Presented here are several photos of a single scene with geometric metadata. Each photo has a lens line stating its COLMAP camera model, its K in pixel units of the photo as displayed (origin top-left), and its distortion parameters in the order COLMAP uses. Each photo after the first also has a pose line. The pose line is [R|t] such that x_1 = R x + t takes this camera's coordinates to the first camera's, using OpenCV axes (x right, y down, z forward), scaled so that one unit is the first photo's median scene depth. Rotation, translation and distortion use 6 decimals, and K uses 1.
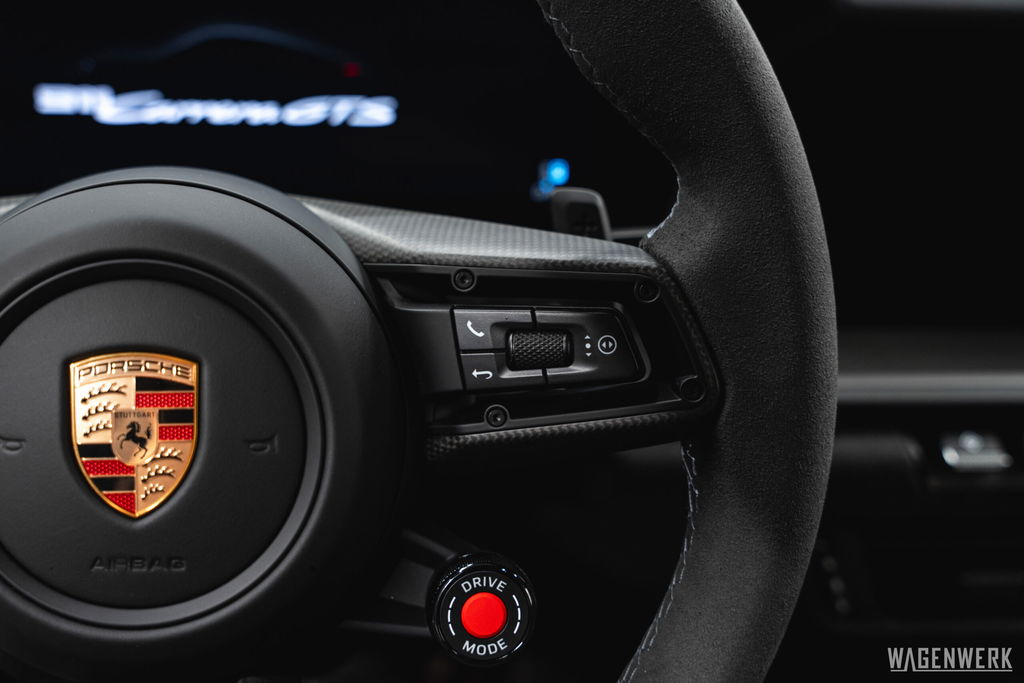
lens RADIAL K [[1355.8, 0, 500.3], [0, 1355.8, 357.8], [0, 0, 1]] dist [0.016748, 0.000000]
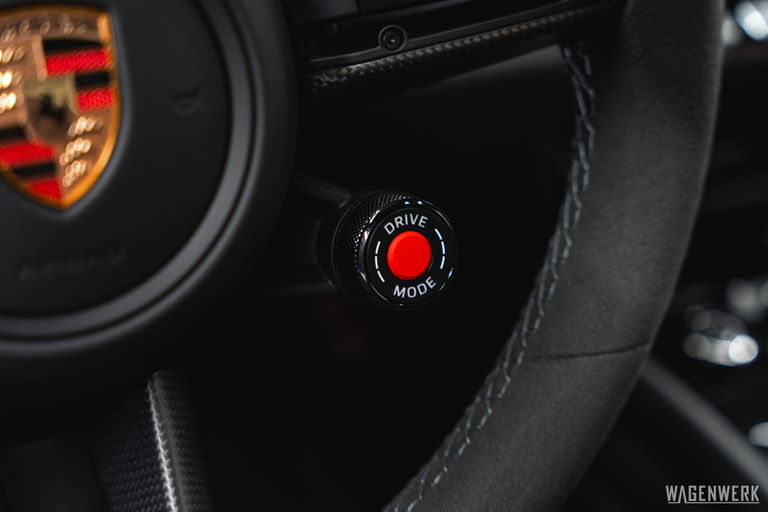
lens RADIAL K [[1515.5, 0, 385.3], [0, 1515.5, 256.8], [0, 0, 1]] dist [0.028416, 0.000000]
pose [[0.925705, -0.171284, 0.337241, -0.375701], [0.108211, 0.974253, 0.197789, -0.015121], [-0.362436, -0.146601, 0.920406, 0.056629]]
